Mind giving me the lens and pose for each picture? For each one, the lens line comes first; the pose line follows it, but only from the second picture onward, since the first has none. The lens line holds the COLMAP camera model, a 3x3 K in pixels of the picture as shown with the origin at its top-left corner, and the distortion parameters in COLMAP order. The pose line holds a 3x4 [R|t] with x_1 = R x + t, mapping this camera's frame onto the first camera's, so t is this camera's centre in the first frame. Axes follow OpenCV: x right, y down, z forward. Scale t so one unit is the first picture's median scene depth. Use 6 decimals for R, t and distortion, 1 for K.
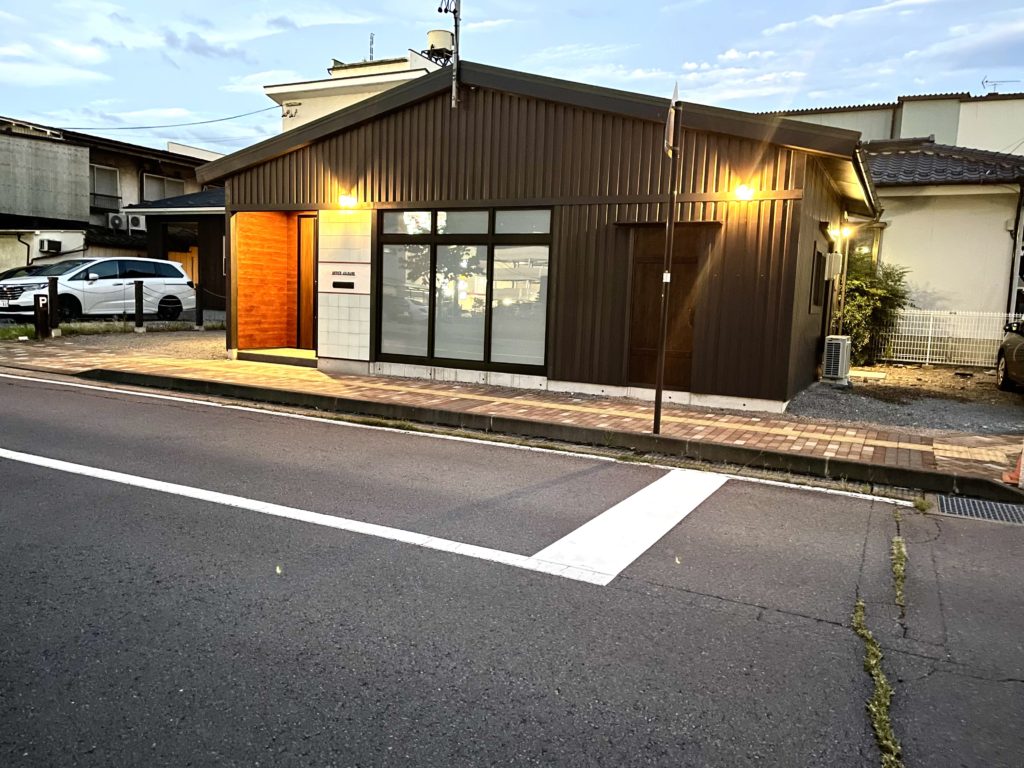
lens RADIAL K [[773.4, 0, 512.0], [0, 773.4, 384.0], [0, 0, 1]] dist [0.091533, -0.102404]
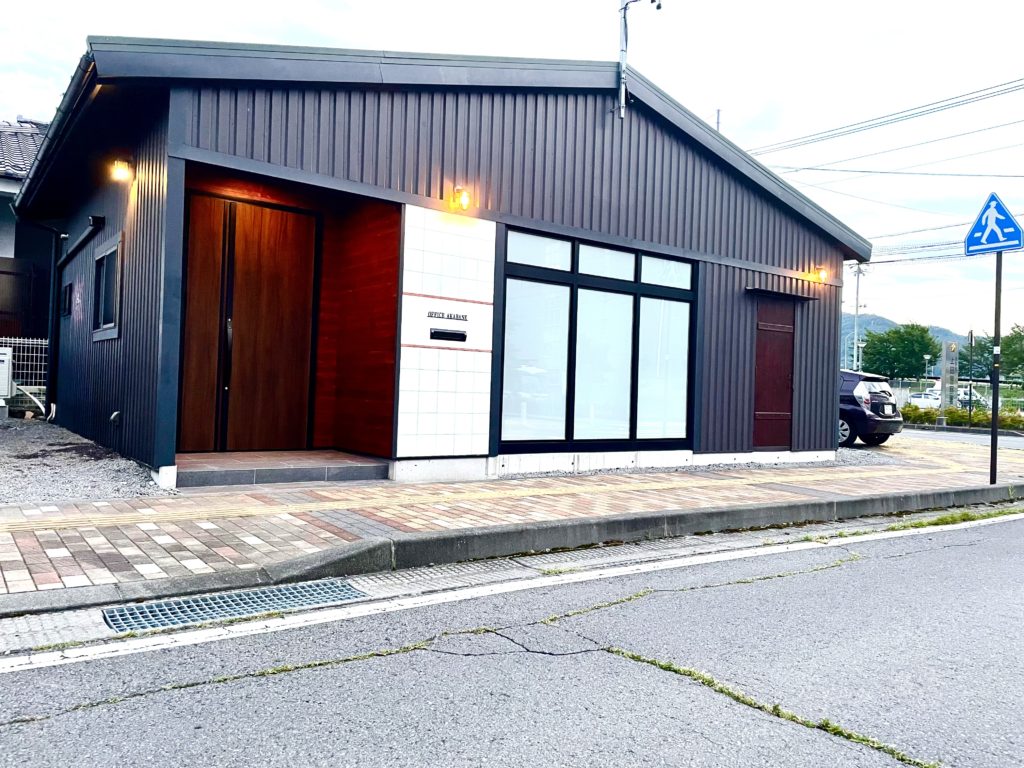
lens RADIAL K [[773.4, 0, 512.0], [0, 773.4, 384.0], [0, 0, 1]] dist [0.091533, -0.102404]
pose [[0.447588, -0.018247, 0.894054, -0.815573], [0.075763, 0.996971, -0.017581, -0.082412], [-0.891025, 0.075606, 0.447614, 0.759023]]
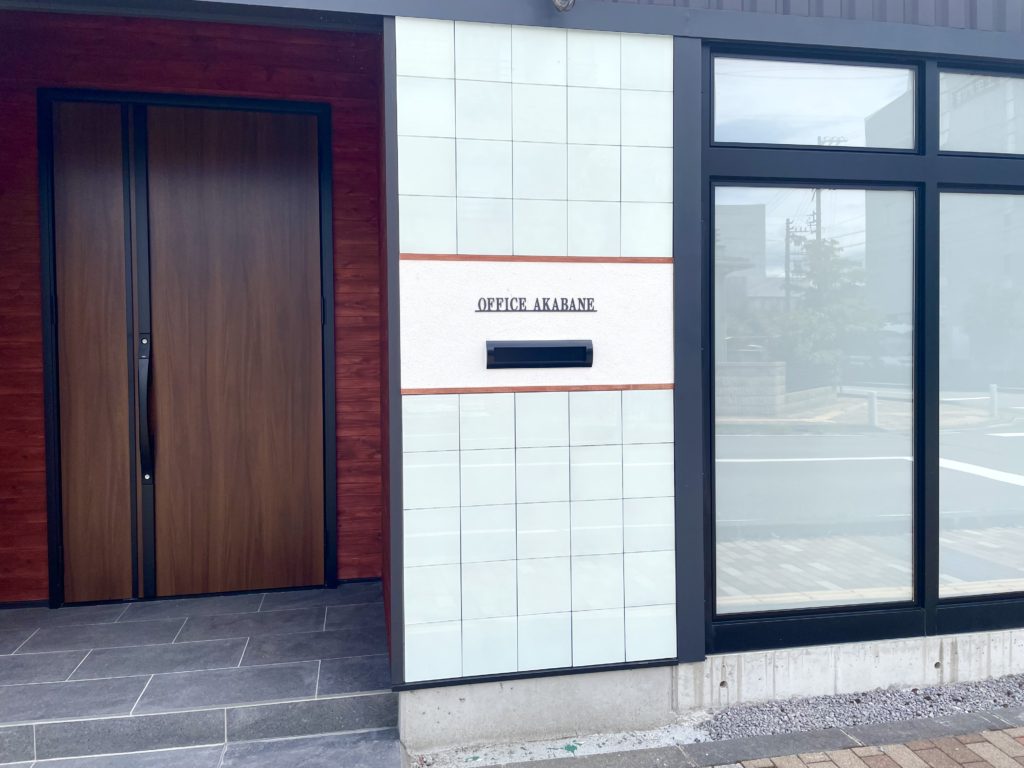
lens RADIAL K [[777.3, 0, 507.2], [0, 777.3, 371.7], [0, 0, 1]] dist [0.087193, -0.110654]
pose [[0.787734, -0.068373, 0.612210, -0.405768], [0.105680, 0.994087, -0.024956, -0.129621], [-0.606883, 0.084357, 0.790302, 0.909465]]
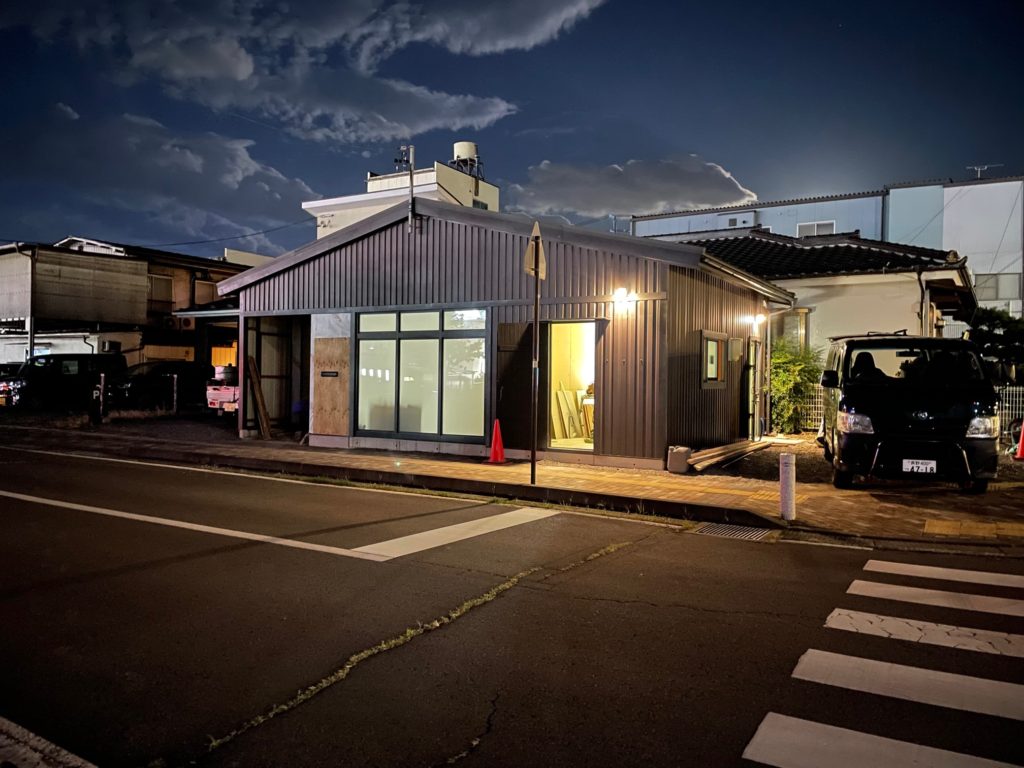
lens RADIAL K [[773.4, 0, 512.0], [0, 773.4, 384.0], [0, 0, 1]] dist [0.091533, -0.102404]
pose [[0.997294, -0.023733, -0.069579, 0.168498], [0.016312, 0.994302, -0.105347, 0.022724], [0.071683, 0.103927, 0.991998, -0.201083]]
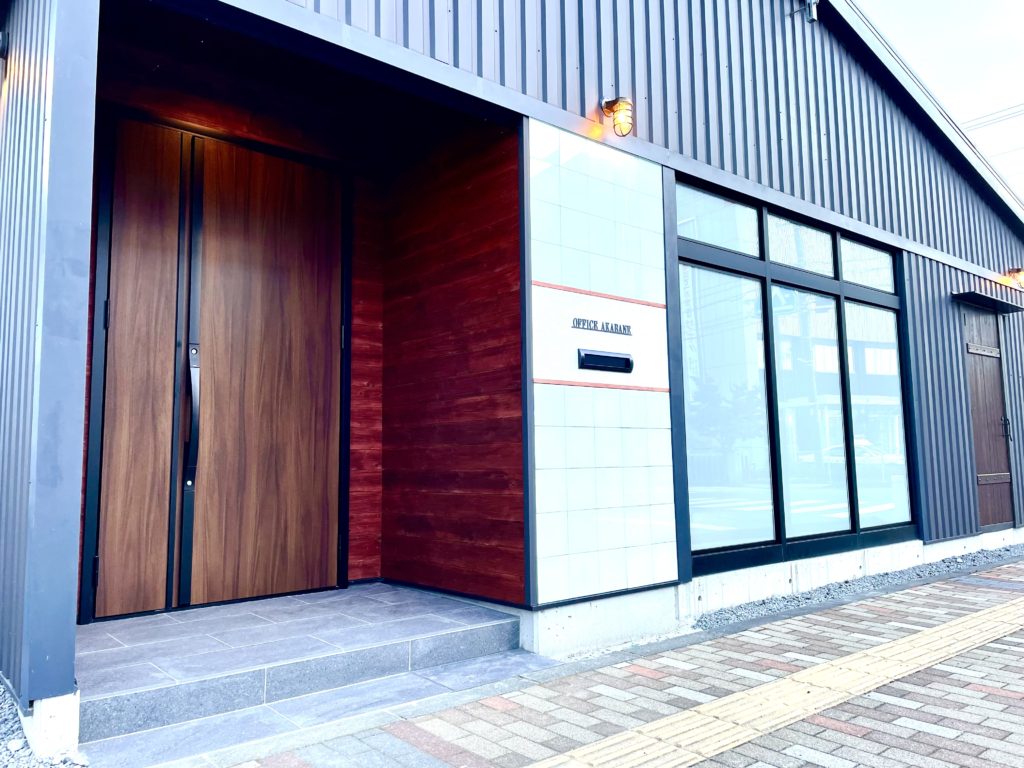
lens RADIAL K [[777.3, 0, 507.2], [0, 777.3, 371.7], [0, 0, 1]] dist [0.087193, -0.110654]
pose [[0.389417, 0.055604, 0.919382, -0.592890], [0.127155, 0.985373, -0.113454, -0.100272], [-0.912242, 0.161085, 0.376651, 1.010876]]
